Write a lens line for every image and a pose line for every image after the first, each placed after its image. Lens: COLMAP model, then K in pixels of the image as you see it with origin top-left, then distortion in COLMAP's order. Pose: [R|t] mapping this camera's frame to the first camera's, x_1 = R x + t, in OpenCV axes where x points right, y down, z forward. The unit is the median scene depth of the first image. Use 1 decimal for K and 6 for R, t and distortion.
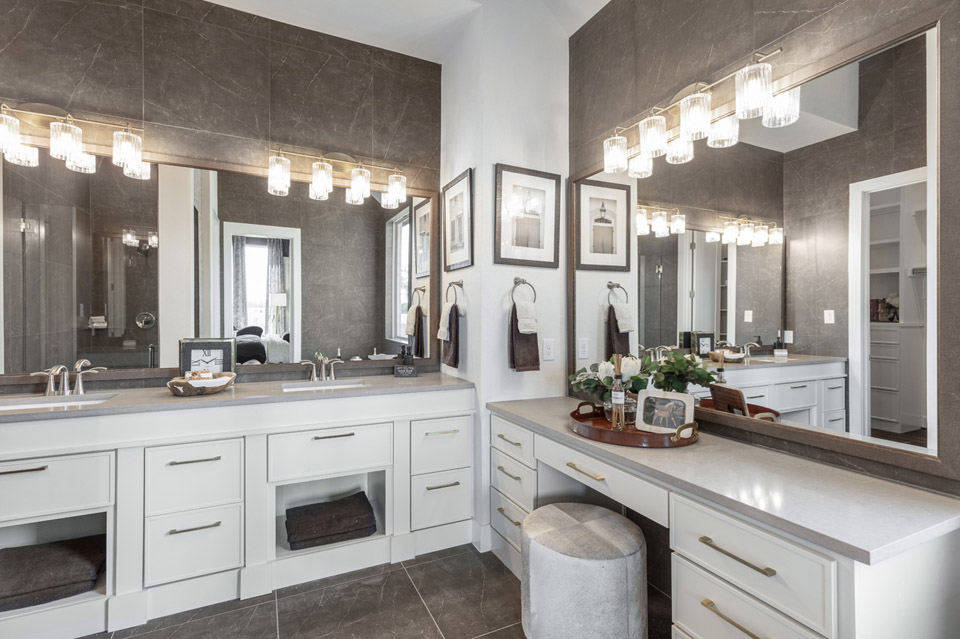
lens RADIAL K [[456.7, 0, 498.6], [0, 456.7, 321.4], [0, 0, 1]] dist [0.002022, -0.000577]
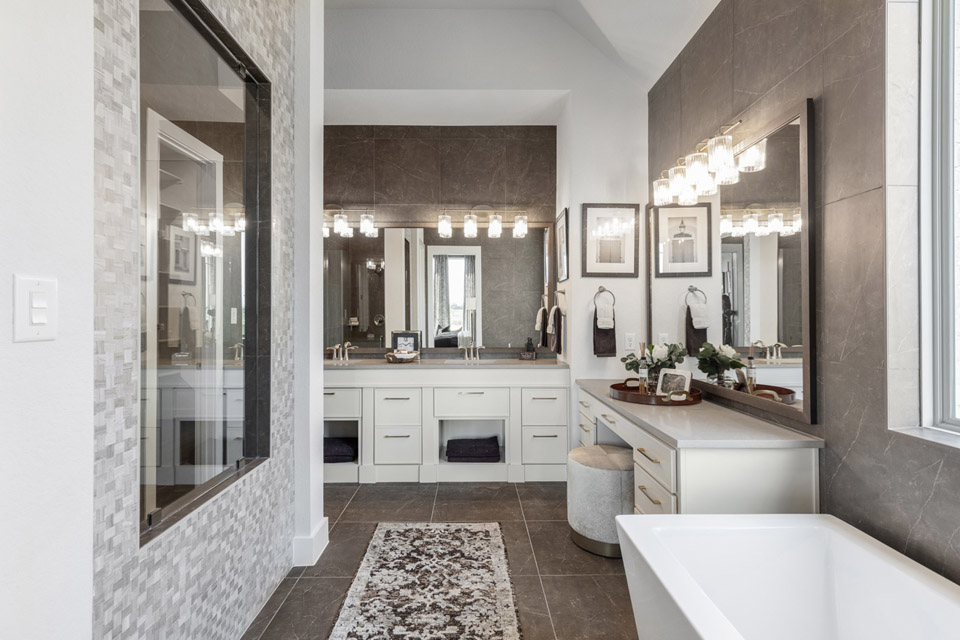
lens RADIAL K [[426.9, 0, 472.8], [0, 426.9, 321.9], [0, 0, 1]] dist [0.001291, 0.000141]
pose [[0.901561, -0.001510, -0.432649, 0.239892], [0.002480, 0.999996, 0.001677, 0.003594], [0.432645, -0.002585, 0.901561, -0.276912]]
